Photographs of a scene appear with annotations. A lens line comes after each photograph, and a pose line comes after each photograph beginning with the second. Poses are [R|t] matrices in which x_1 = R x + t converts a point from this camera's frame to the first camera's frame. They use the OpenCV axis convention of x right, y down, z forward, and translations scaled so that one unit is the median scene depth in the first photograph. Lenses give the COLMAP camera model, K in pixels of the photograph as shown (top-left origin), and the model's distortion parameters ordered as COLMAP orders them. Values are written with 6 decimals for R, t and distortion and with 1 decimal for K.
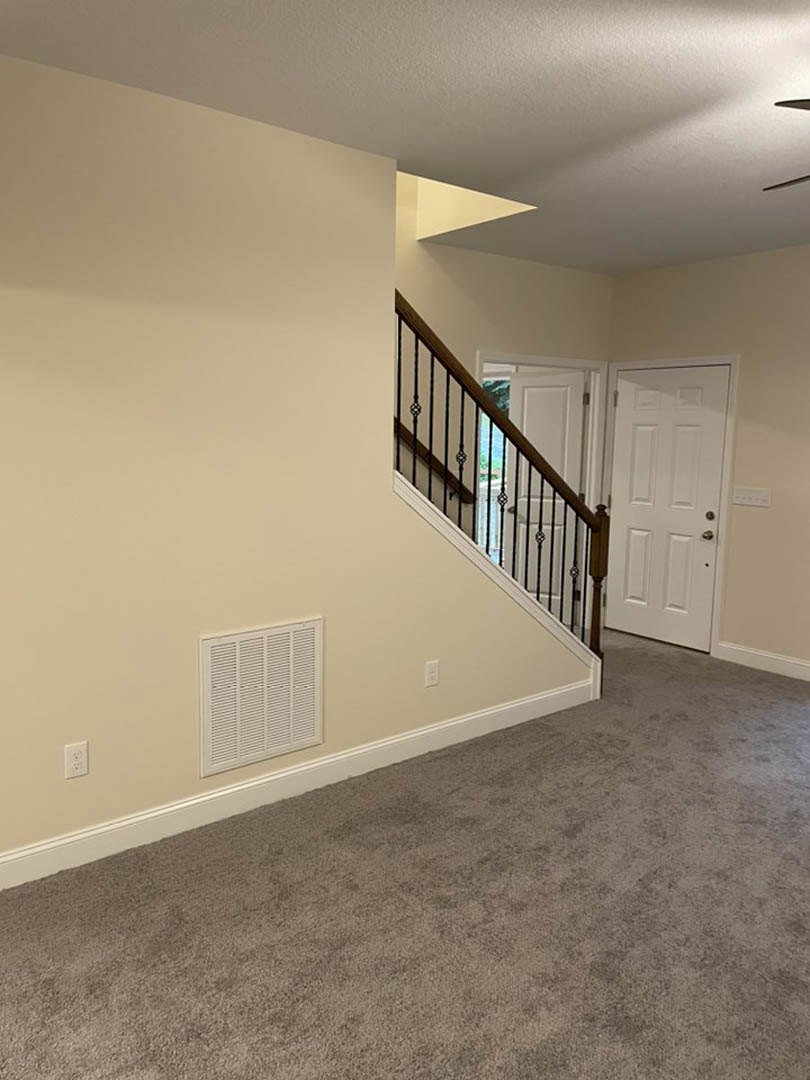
lens RADIAL K [[803.6, 0, 411.2], [0, 803.6, 538.9], [0, 0, 1]] dist [0.083327, -0.106581]
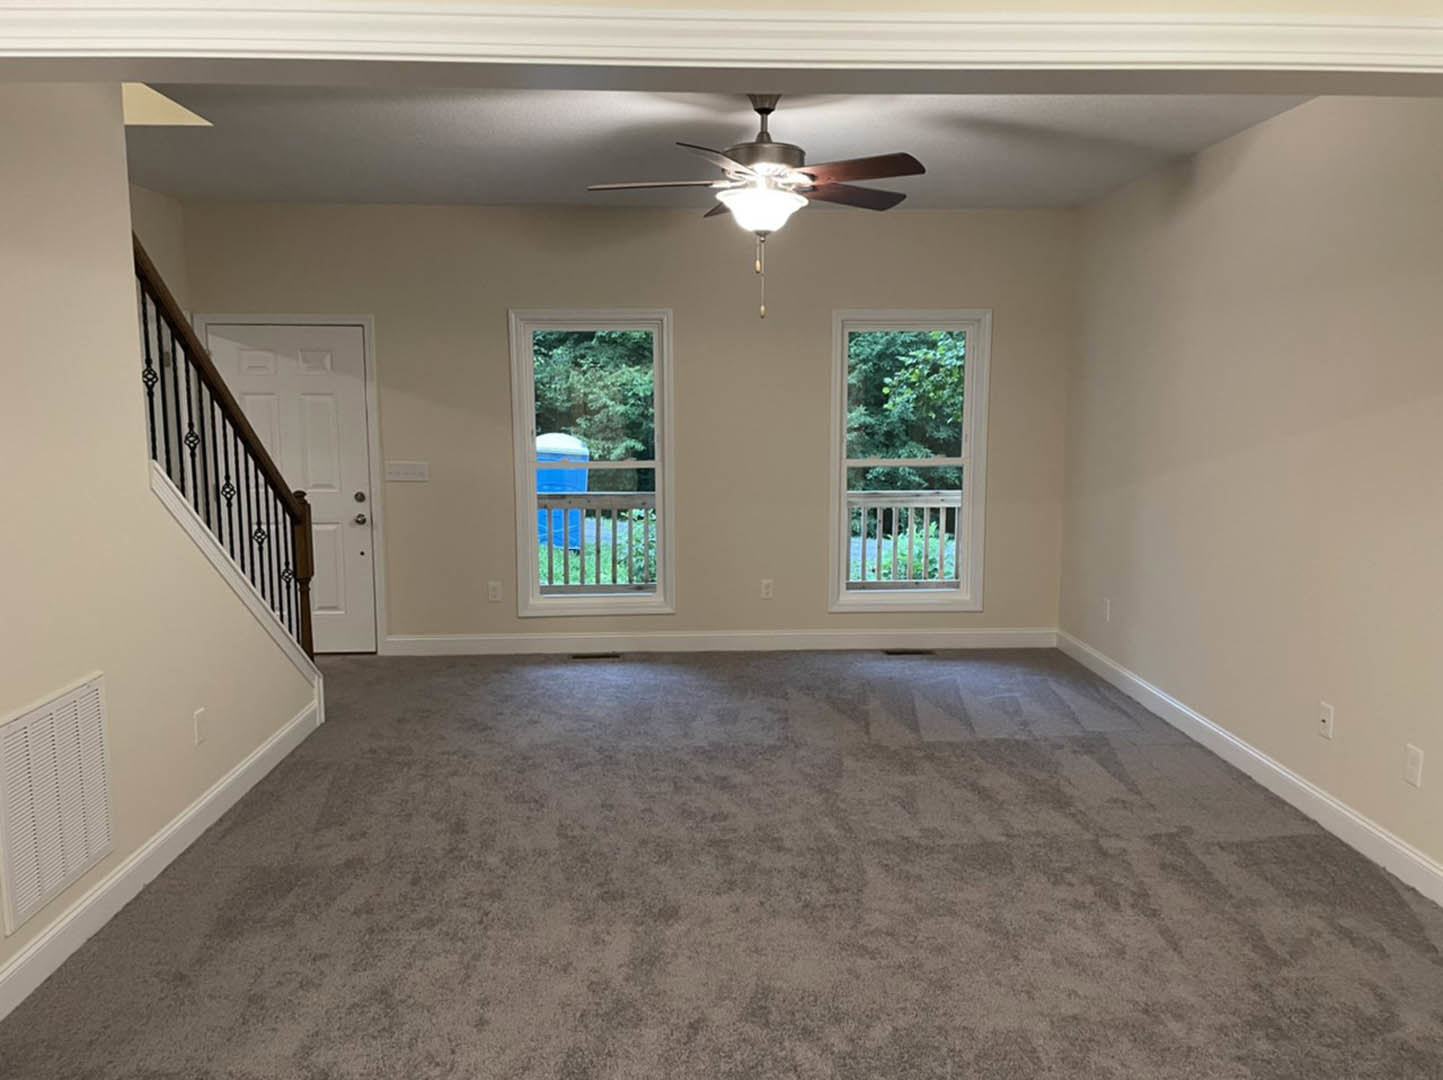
lens RADIAL K [[1073.7, 0, 703.9], [0, 1073.7, 534.8], [0, 0, 1]] dist [0.083327, -0.106581]
pose [[0.610288, -0.118872, 0.783210, -0.465397], [0.122924, 0.990912, 0.054613, -0.008971], [-0.782584, 0.062946, 0.619354, -0.017181]]
